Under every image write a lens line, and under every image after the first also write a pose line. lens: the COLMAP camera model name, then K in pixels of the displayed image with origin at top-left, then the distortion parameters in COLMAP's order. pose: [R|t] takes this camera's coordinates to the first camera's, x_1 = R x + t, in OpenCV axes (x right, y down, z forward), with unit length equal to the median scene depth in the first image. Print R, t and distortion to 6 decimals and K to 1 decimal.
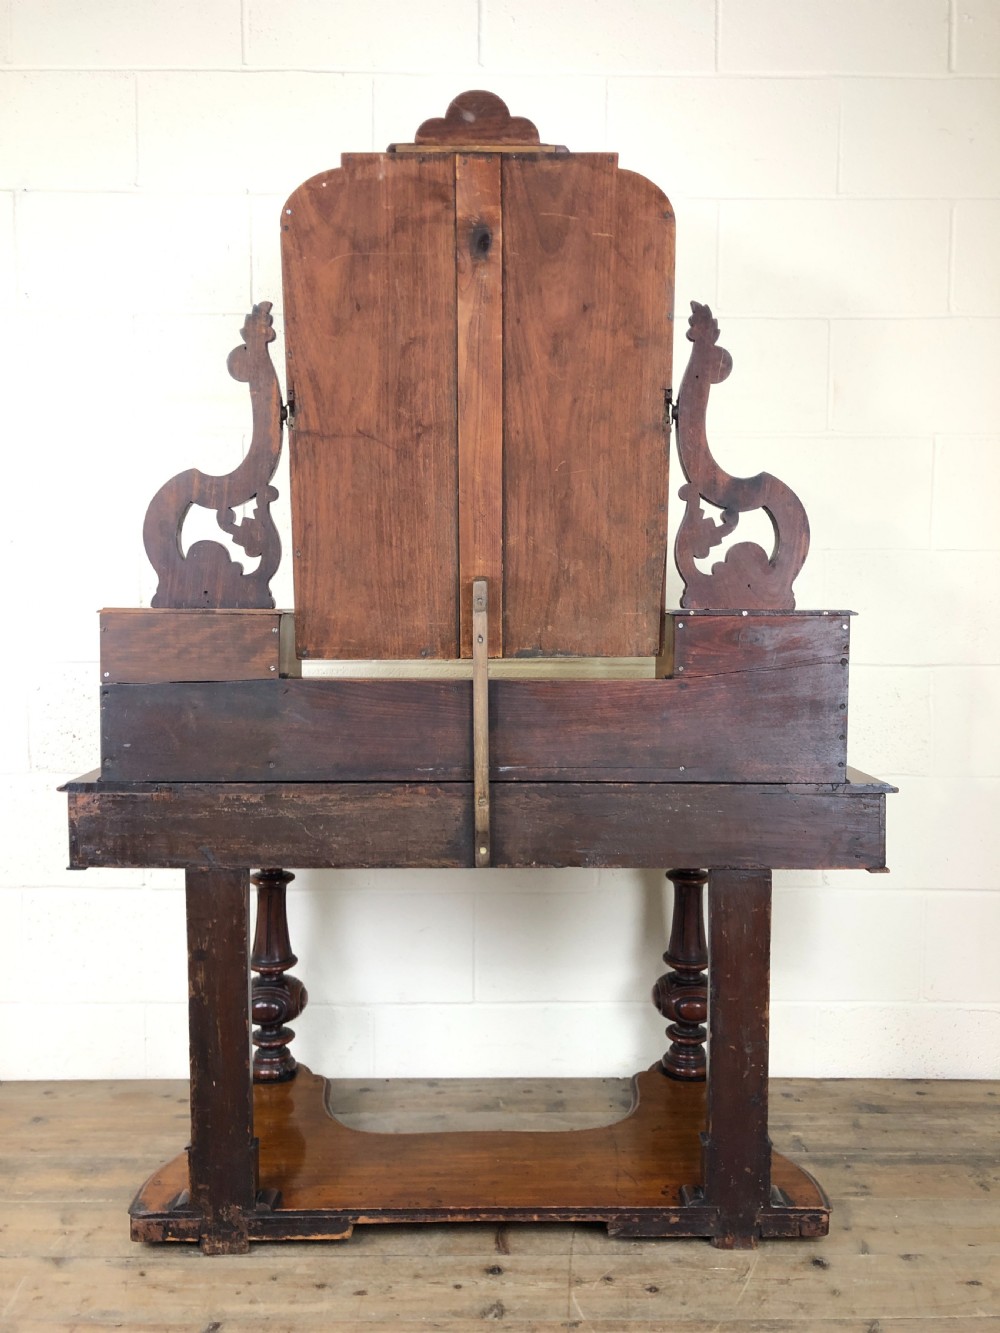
lens RADIAL K [[1101.1, 0, 496.1], [0, 1101.1, 652.1], [0, 0, 1]] dist [0.021729, -0.019979]
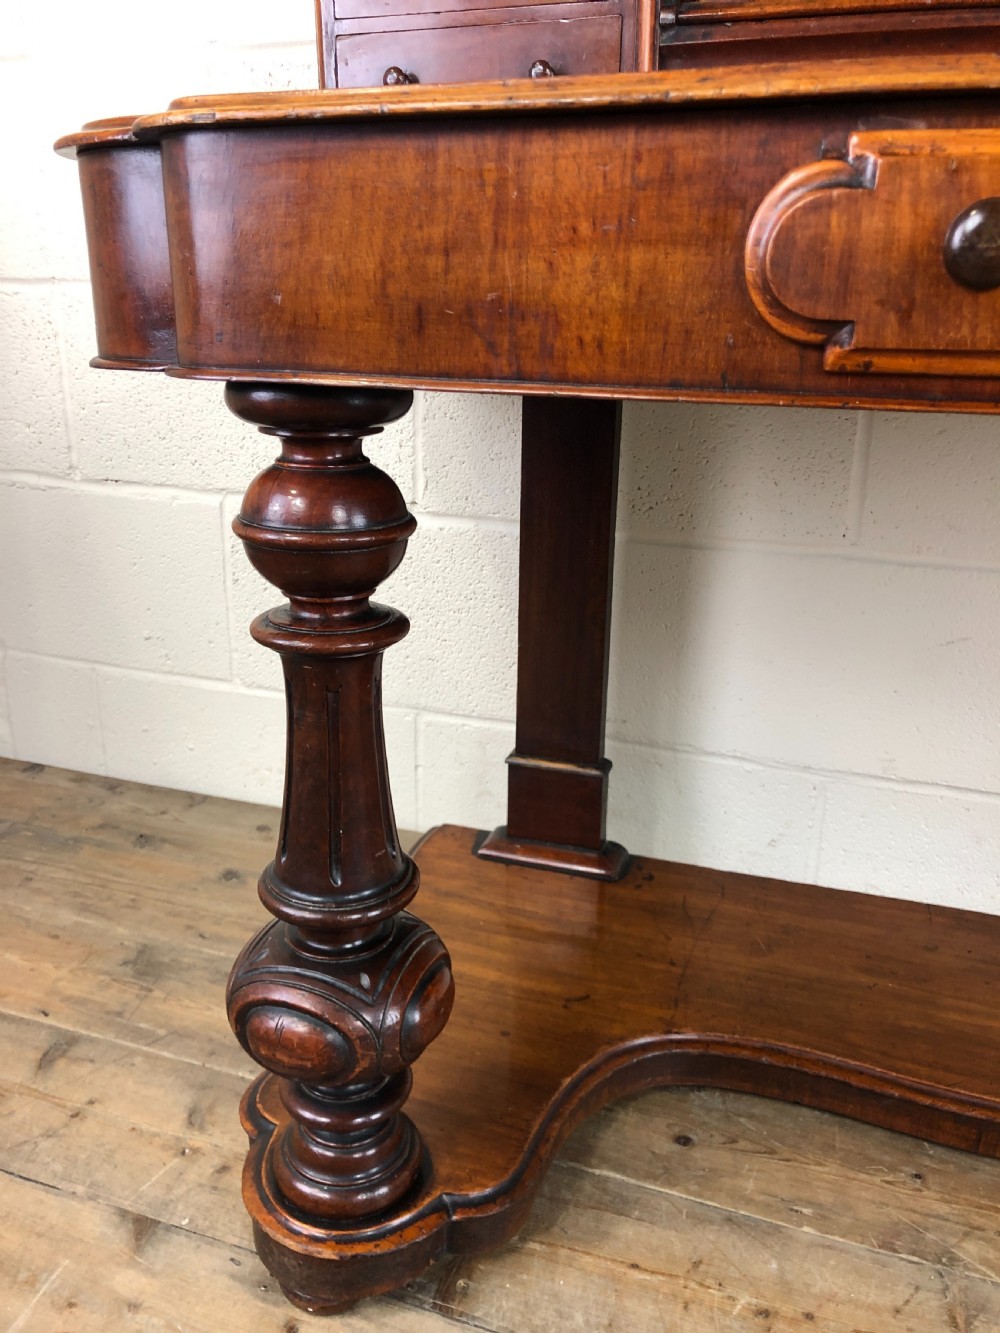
lens RADIAL K [[1101.1, 0, 493.7], [0, 1101.1, 658.8], [0, 0, 1]] dist [0.021729, -0.019979]
pose [[0.938389, 0.118388, -0.324669, -0.123961], [-0.026983, 0.961721, 0.272698, 0.173329], [0.344525, -0.247136, 0.905663, 0.643181]]
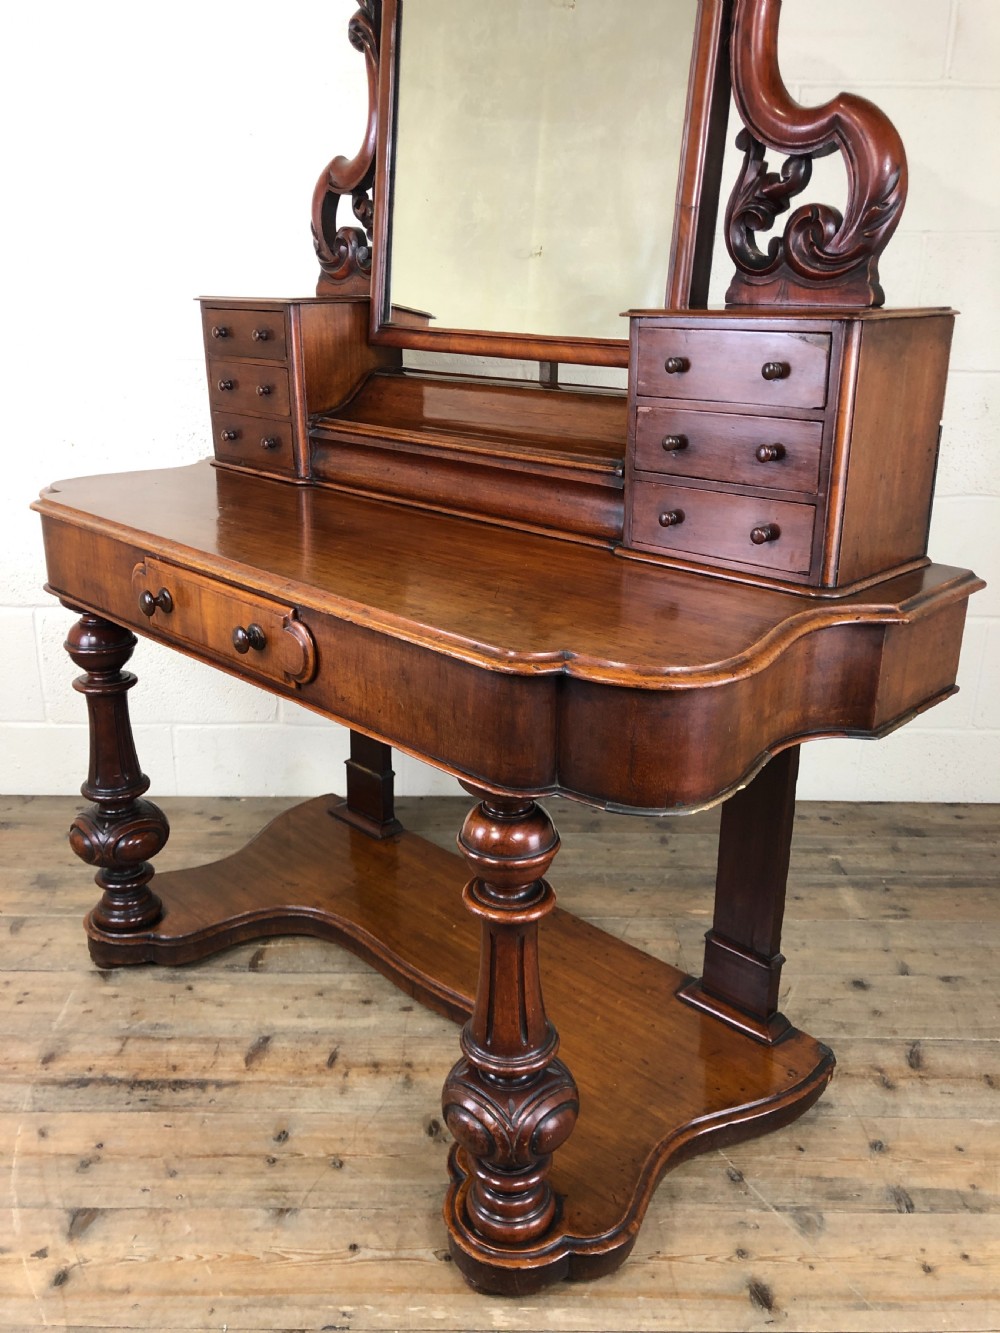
lens RADIAL K [[1101.1, 0, 498.5], [0, 1101.1, 656.1], [0, 0, 1]] dist [0.021729, -0.019979]
pose [[0.696485, 0.237353, -0.677180, 0.533734], [-0.050922, 0.957680, 0.283295, -0.028922], [0.715762, -0.162827, 0.679096, 0.571878]]
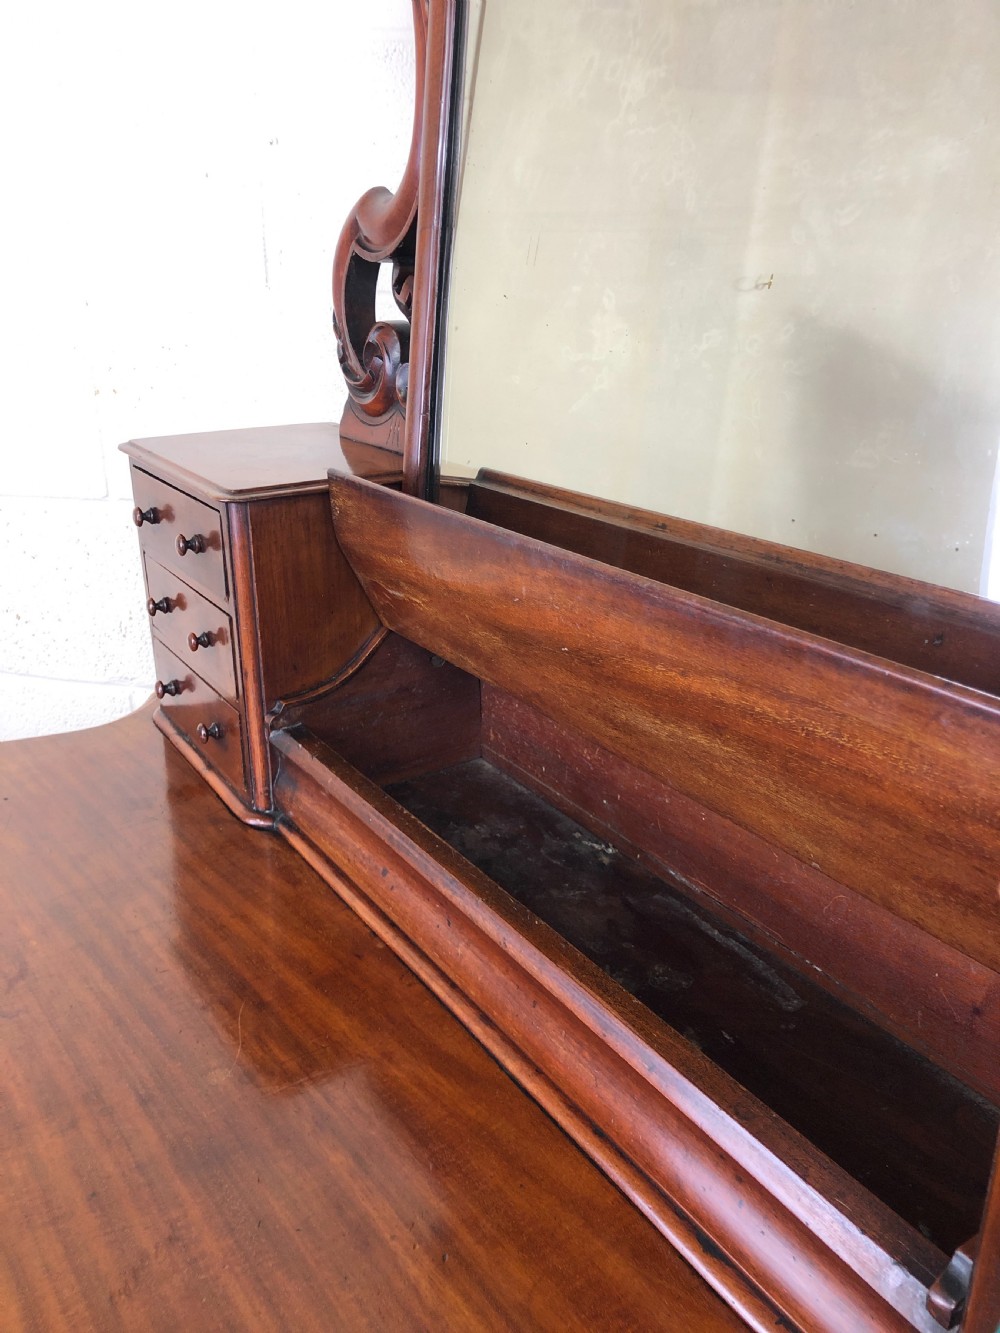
lens RADIAL K [[1101.1, 0, 487.0], [0, 1101.1, 647.8], [0, 0, 1]] dist [0.021729, -0.019979]
pose [[0.531524, 0.290807, -0.795559, 0.179773], [-0.053635, 0.948889, 0.311021, -0.124620], [0.845344, -0.122645, 0.519954, 0.943576]]
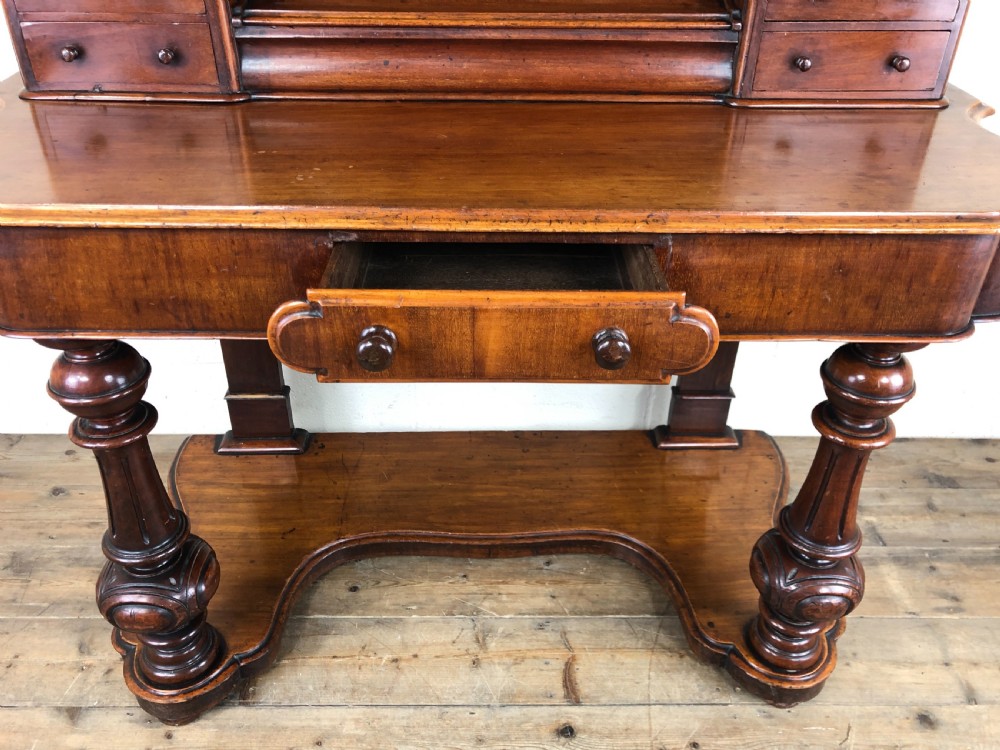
lens RADIAL K [[826.0, 0, 502.1], [0, 826.0, 378.2], [0, 0, 1]] dist [0.021729, -0.019979]
pose [[0.999854, 0.009705, 0.014052, -0.060341], [-0.015460, 0.863896, 0.503432, -0.020494], [-0.007254, -0.503576, 0.863920, 0.523954]]
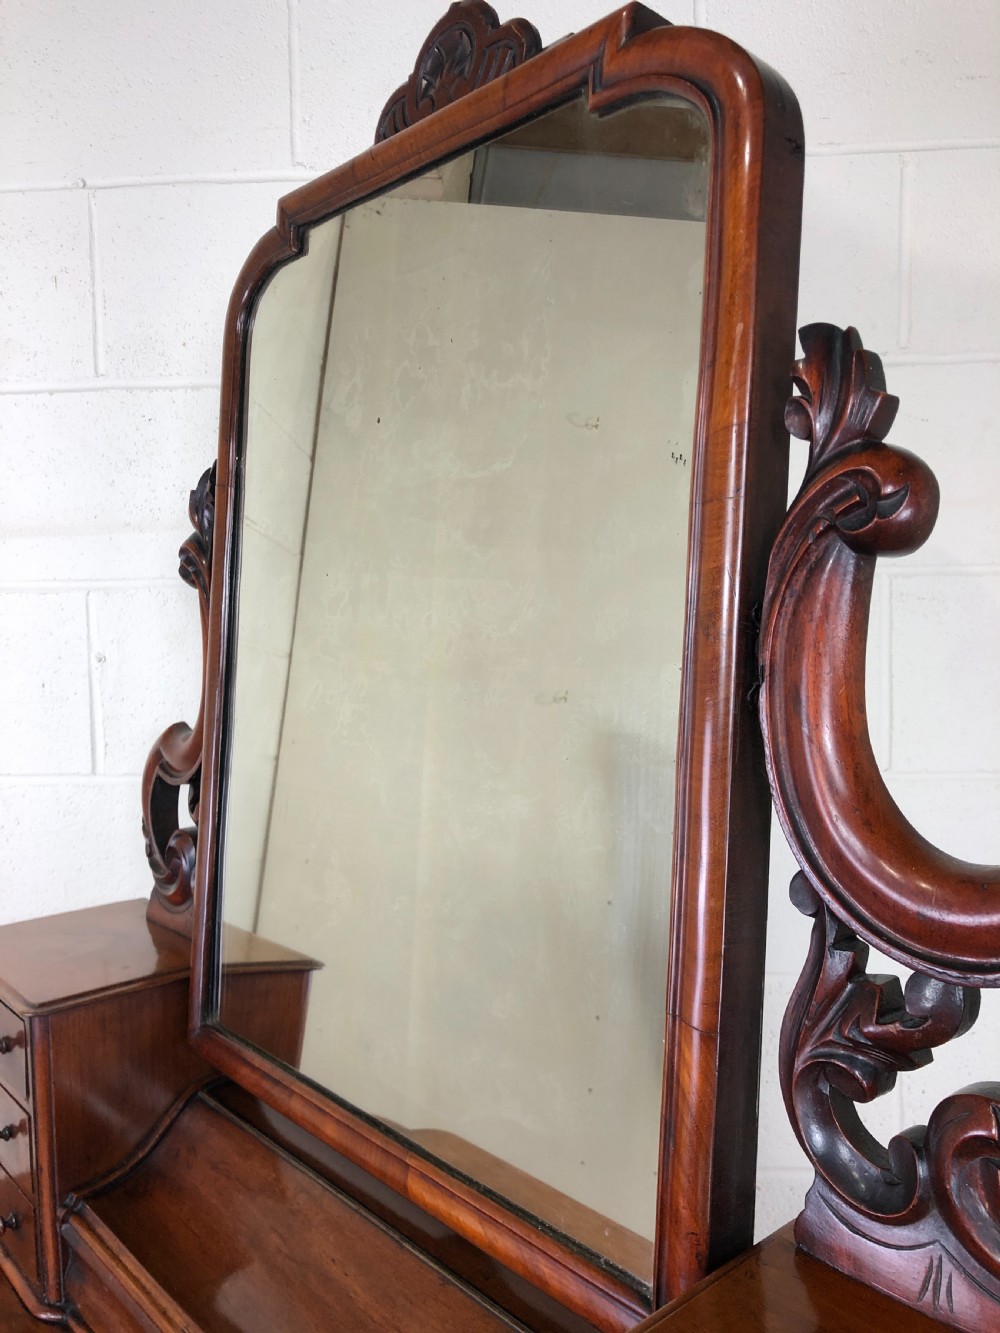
lens RADIAL K [[1101.1, 0, 493.7], [0, 1101.1, 648.5], [0, 0, 1]] dist [0.021729, -0.019979]
pose [[0.634112, 0.022619, -0.772910, 0.283175], [-0.026513, 0.999620, 0.007501, -0.214277], [0.772786, 0.015736, 0.634471, 0.930387]]
